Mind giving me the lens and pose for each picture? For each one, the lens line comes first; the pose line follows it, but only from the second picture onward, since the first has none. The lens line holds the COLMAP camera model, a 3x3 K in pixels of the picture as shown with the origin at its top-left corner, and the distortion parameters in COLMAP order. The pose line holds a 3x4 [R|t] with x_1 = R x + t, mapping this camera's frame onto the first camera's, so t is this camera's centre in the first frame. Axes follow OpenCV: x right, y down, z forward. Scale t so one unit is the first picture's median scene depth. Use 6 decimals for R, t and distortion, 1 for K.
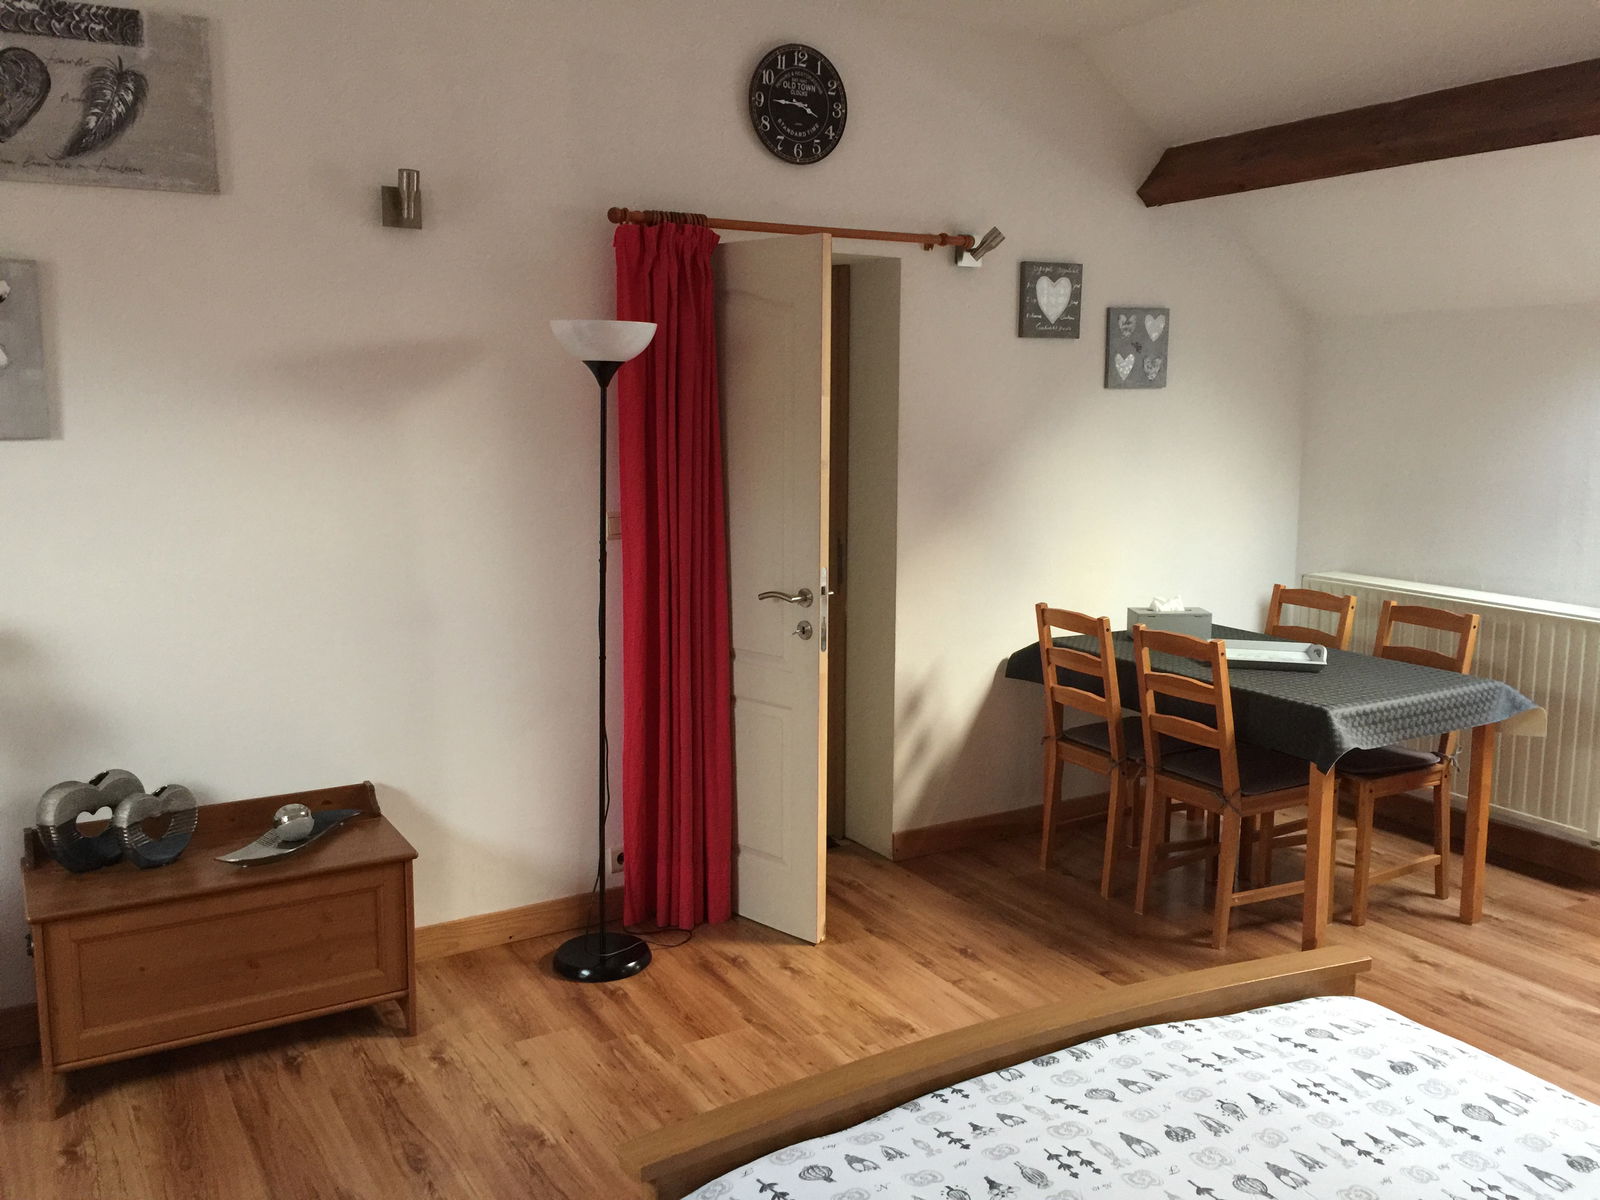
lens RADIAL K [[1373.5, 0, 793.2], [0, 1373.5, 589.6], [0, 0, 1]] dist [0.084263, -0.118888]
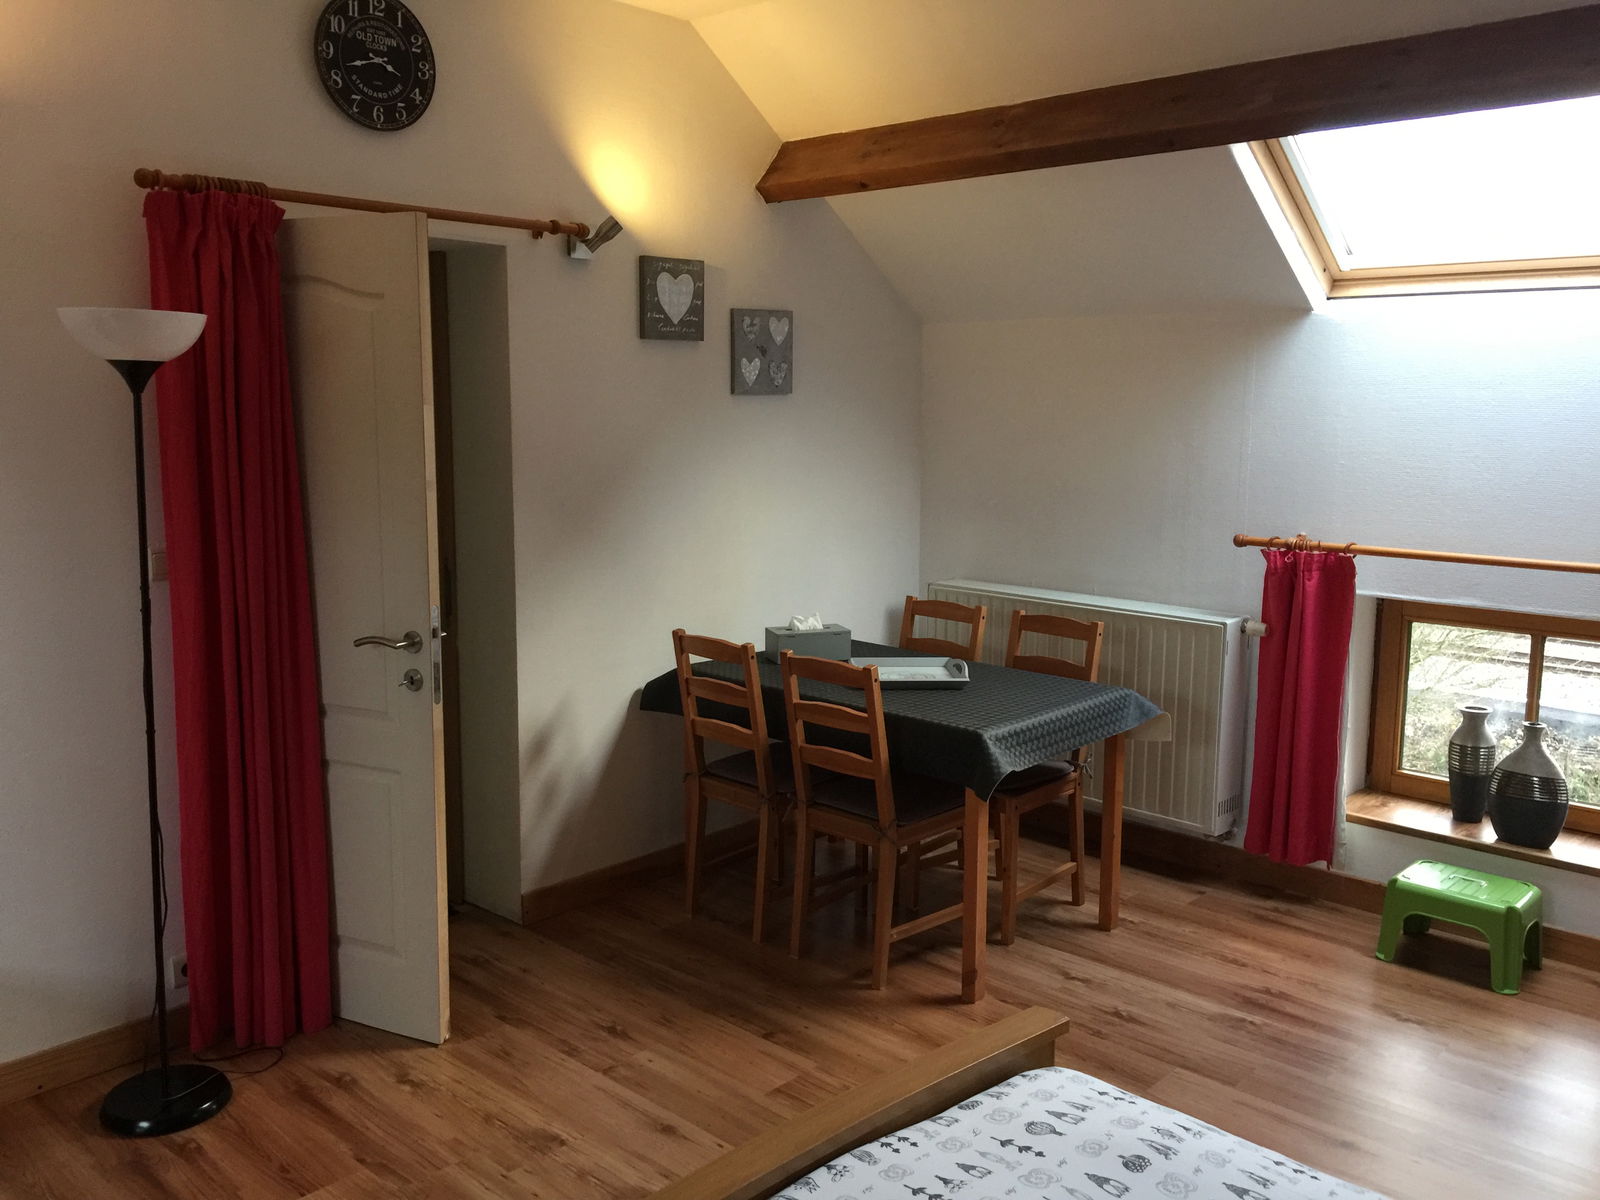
lens RADIAL K [[1373.5, 0, 793.2], [0, 1373.5, 589.6], [0, 0, 1]] dist [0.084263, -0.118888]
pose [[0.957117, -0.039394, 0.287010, -0.009353], [0.038643, 0.999219, 0.008282, -0.023417], [-0.287112, 0.003164, 0.957892, 0.111676]]
